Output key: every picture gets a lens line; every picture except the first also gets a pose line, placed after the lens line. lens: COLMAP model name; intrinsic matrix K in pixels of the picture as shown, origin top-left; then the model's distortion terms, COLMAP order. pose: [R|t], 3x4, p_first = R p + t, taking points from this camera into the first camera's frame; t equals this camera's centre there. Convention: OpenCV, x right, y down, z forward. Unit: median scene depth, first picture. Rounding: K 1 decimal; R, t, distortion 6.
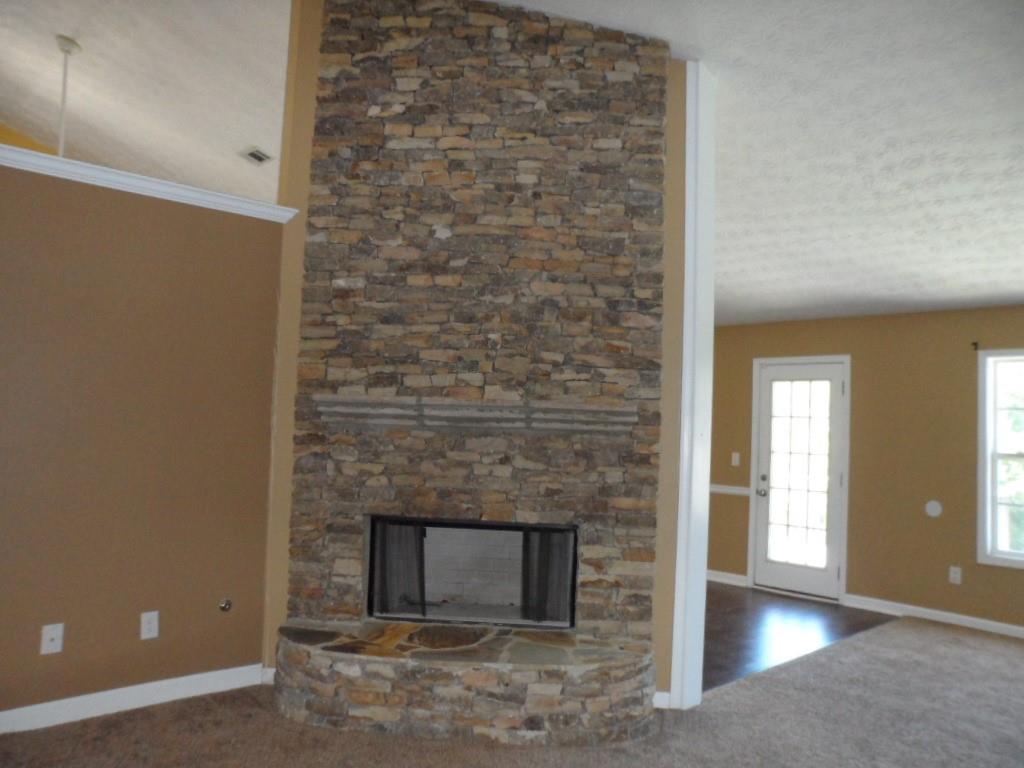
lens RADIAL K [[777.8, 0, 522.5], [0, 777.8, 373.6], [0, 0, 1]] dist [-0.167907, 0.179641]
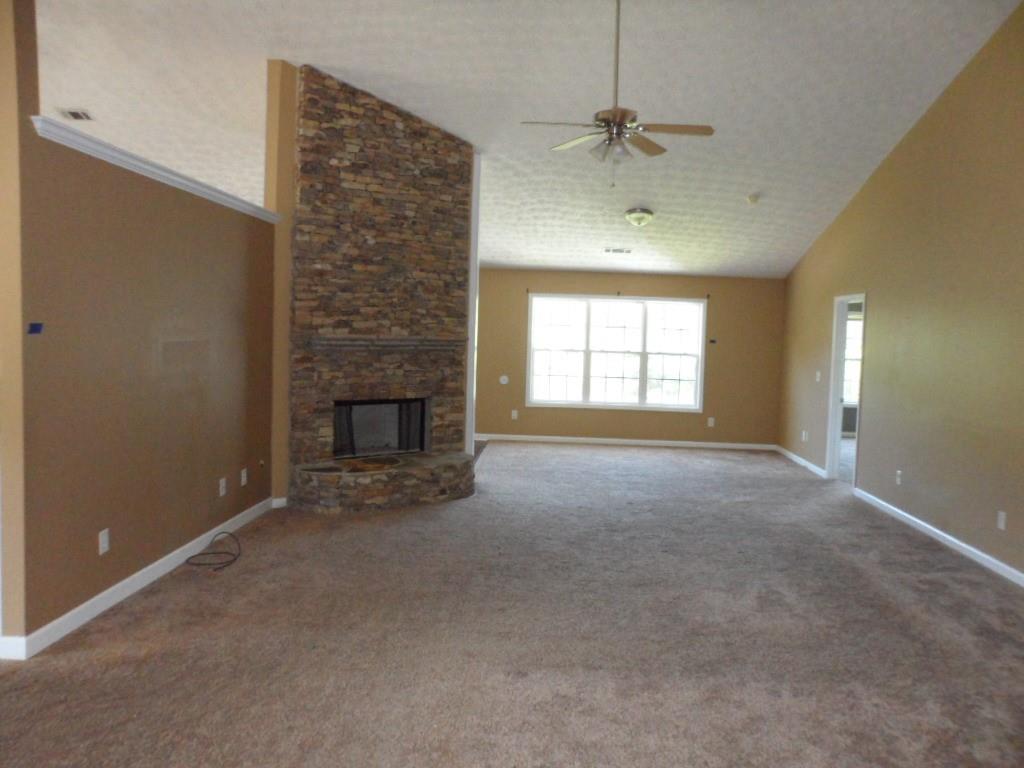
lens RADIAL K [[777.8, 0, 522.5], [0, 777.8, 373.6], [0, 0, 1]] dist [-0.167907, 0.179641]
pose [[0.717462, -0.052734, 0.694598, -1.098531], [-0.053768, 0.989963, 0.130697, -0.130397], [-0.694519, -0.131117, 0.707426, -0.531181]]
